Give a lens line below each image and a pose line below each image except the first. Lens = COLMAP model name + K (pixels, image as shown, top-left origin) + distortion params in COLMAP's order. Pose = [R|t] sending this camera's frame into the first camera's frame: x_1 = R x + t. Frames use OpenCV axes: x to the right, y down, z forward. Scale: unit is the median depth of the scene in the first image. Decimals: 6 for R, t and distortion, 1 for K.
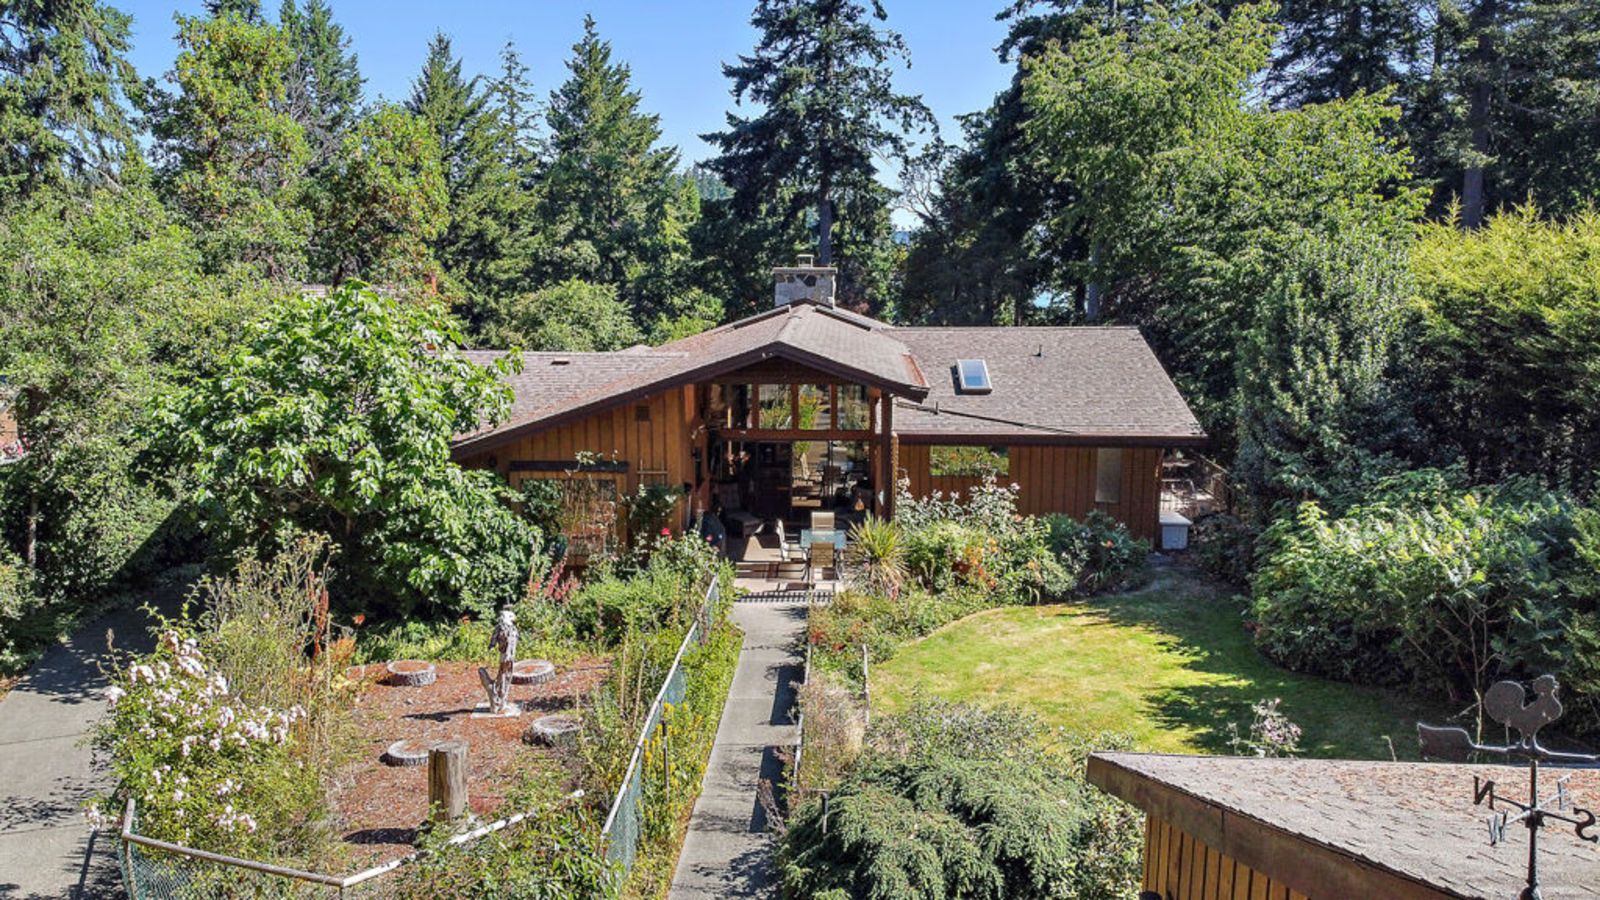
lens RADIAL K [[1322.6, 0, 792.4], [0, 1322.6, 291.7], [0, 0, 1]] dist [0.316742, -0.765207]
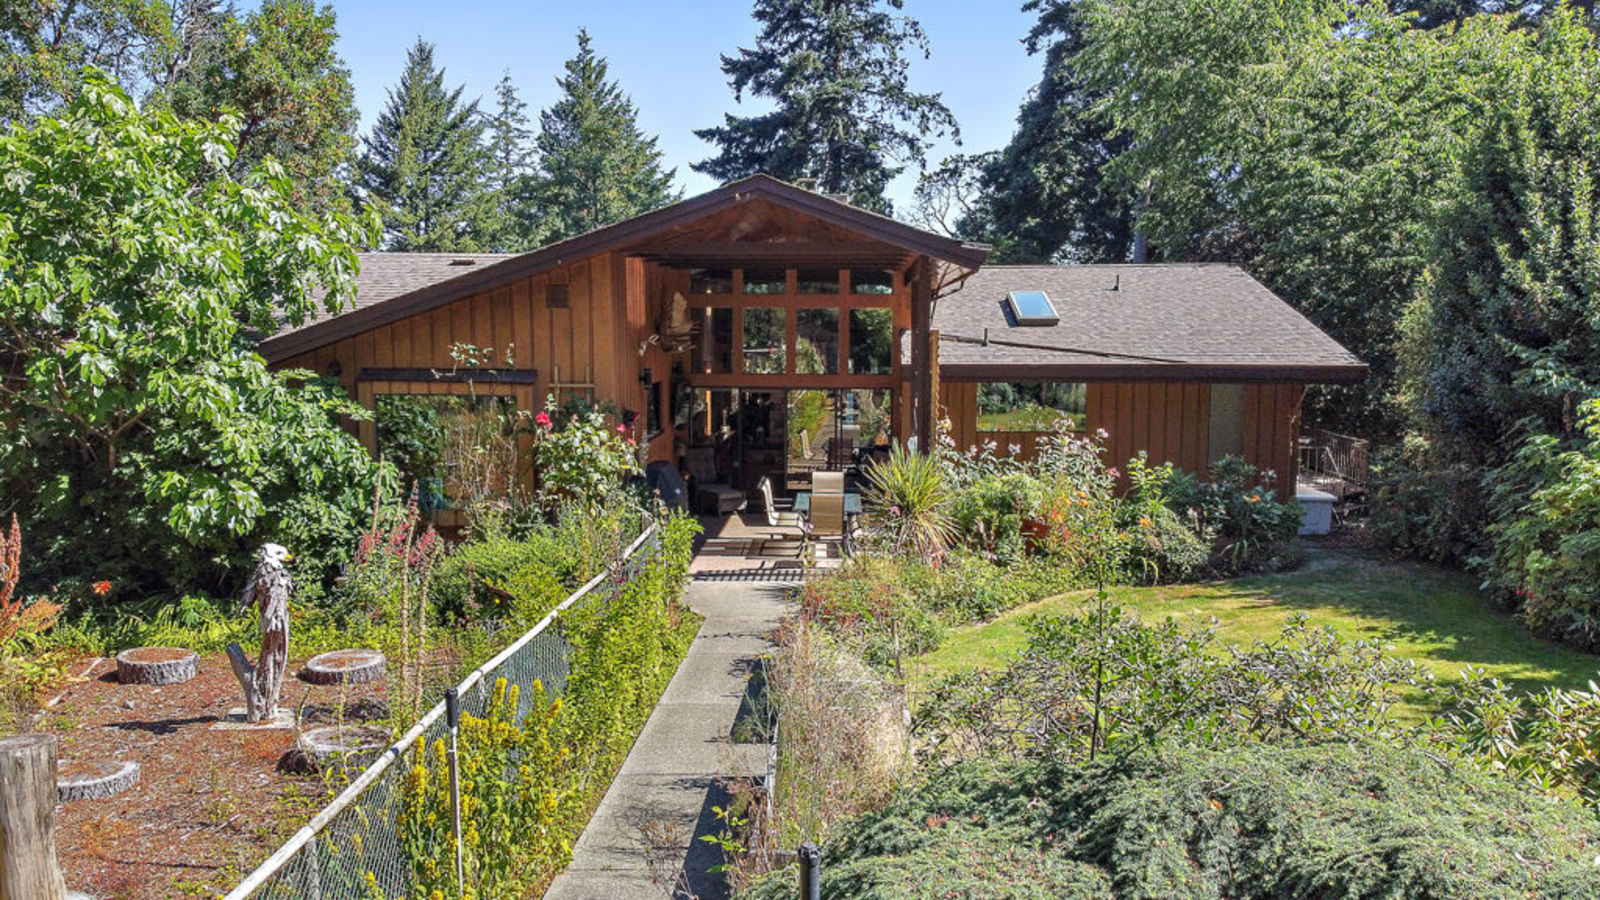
lens RADIAL K [[1322.6, 0, 792.4], [0, 1322.6, 291.7], [0, 0, 1]] dist [0.316742, -0.765207]
pose [[0.999969, 0.002099, -0.007539, 0.008951], [-0.002514, 0.998461, -0.055402, 0.109280], [0.007411, 0.055419, 0.998436, 0.287224]]
